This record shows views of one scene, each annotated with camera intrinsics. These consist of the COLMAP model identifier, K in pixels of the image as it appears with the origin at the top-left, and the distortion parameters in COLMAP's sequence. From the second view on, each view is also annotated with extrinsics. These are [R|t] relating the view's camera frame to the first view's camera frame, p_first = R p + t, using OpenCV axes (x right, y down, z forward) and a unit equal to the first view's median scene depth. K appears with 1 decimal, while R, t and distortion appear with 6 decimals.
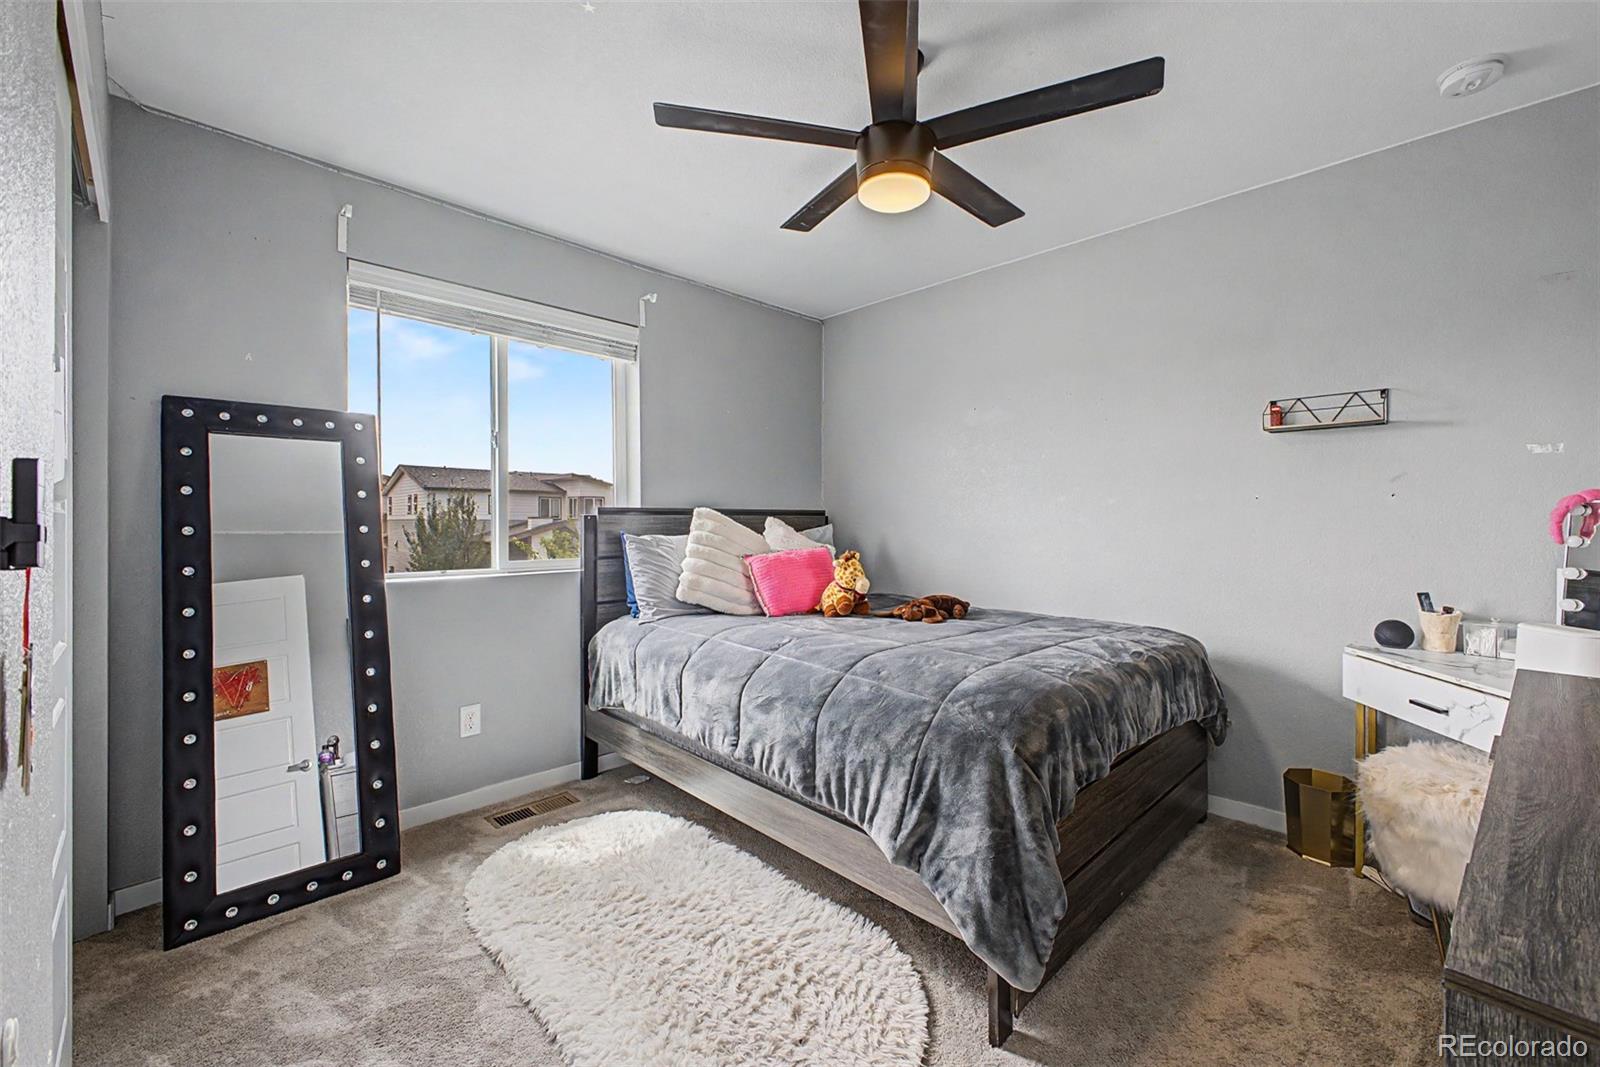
lens RADIAL K [[636.0, 0, 800.0], [0, 636.0, 533.5], [0, 0, 1]] dist [0.009899, -0.000133]
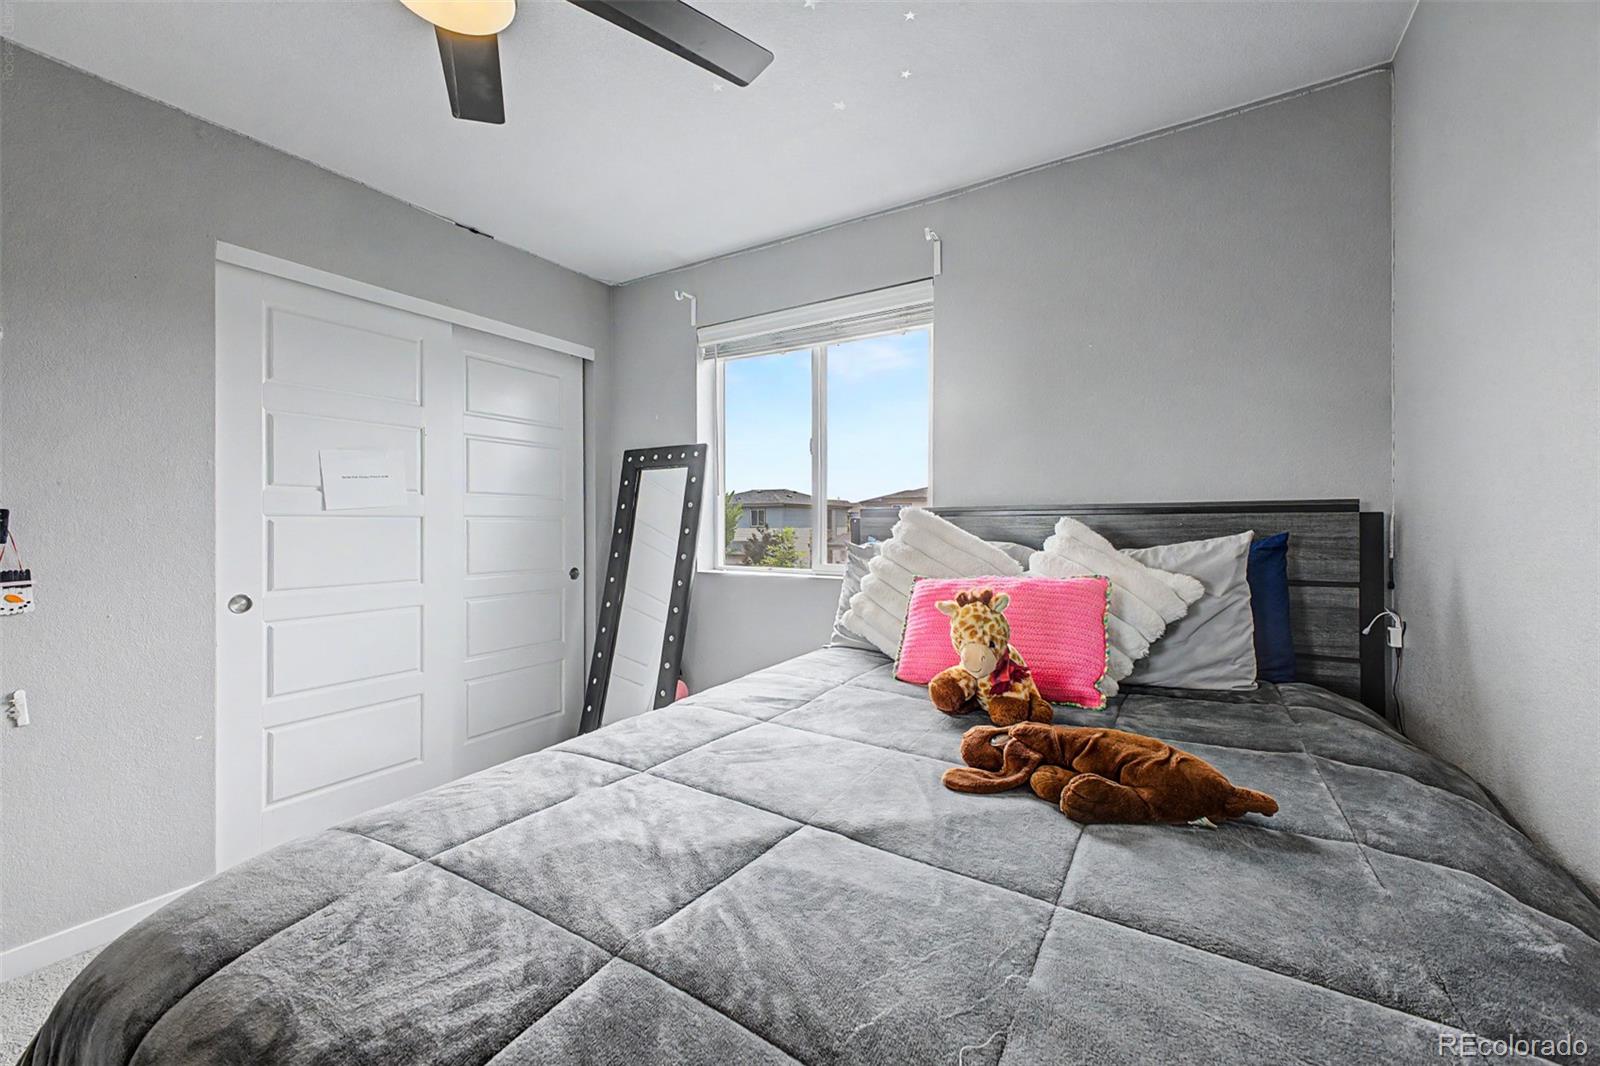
lens RADIAL K [[636.0, 0, 800.0], [0, 636.0, 533.0], [0, 0, 1]] dist [0.009899, -0.000133]
pose [[0.241617, 0.019991, -0.970166, 0.563195], [-0.015221, 0.999743, 0.016810, -0.024748], [0.970252, 0.010705, 0.241859, 0.776133]]
